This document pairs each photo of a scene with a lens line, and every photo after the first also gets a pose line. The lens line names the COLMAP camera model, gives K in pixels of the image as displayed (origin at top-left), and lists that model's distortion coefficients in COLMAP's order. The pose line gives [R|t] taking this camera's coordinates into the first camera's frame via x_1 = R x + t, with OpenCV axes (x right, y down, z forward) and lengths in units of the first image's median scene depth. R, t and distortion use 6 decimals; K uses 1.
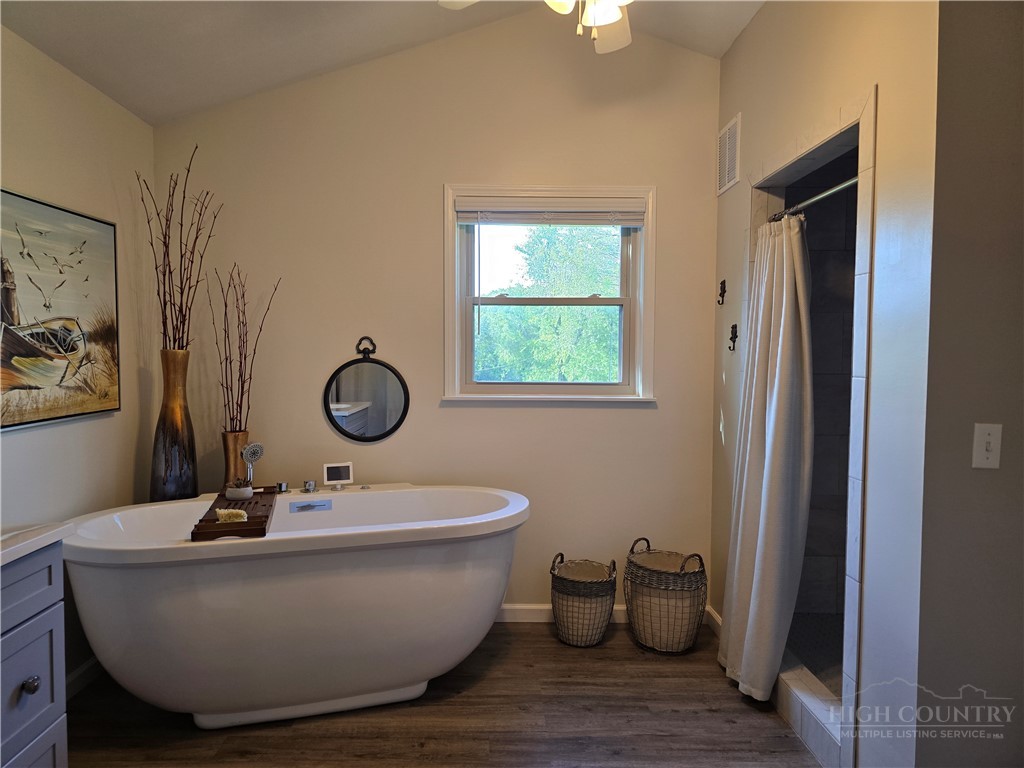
lens RADIAL K [[686.2, 0, 511.2], [0, 686.2, 386.3], [0, 0, 1]] dist [0.006653, -0.002264]
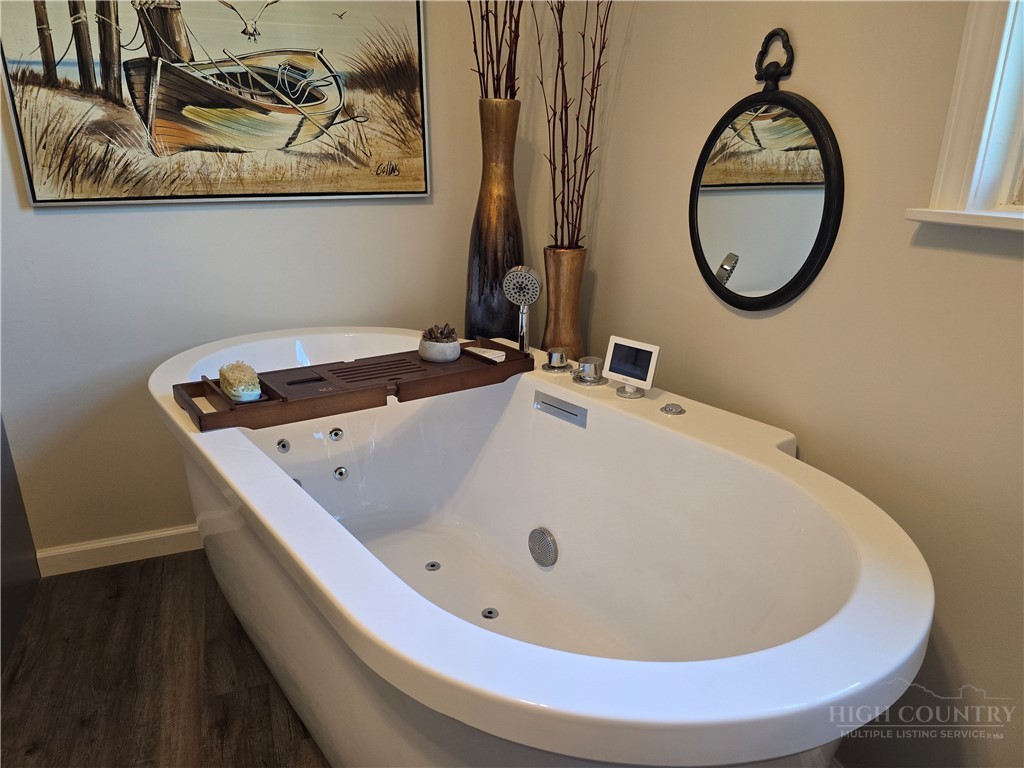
lens RADIAL K [[686.2, 0, 518.5], [0, 686.2, 401.5], [0, 0, 1]] dist [0.006653, -0.002264]
pose [[0.322977, 0.311968, -0.893511, 0.182840], [-0.046074, 0.948172, 0.314398, 0.011088], [0.945285, -0.060376, 0.320612, 0.958118]]
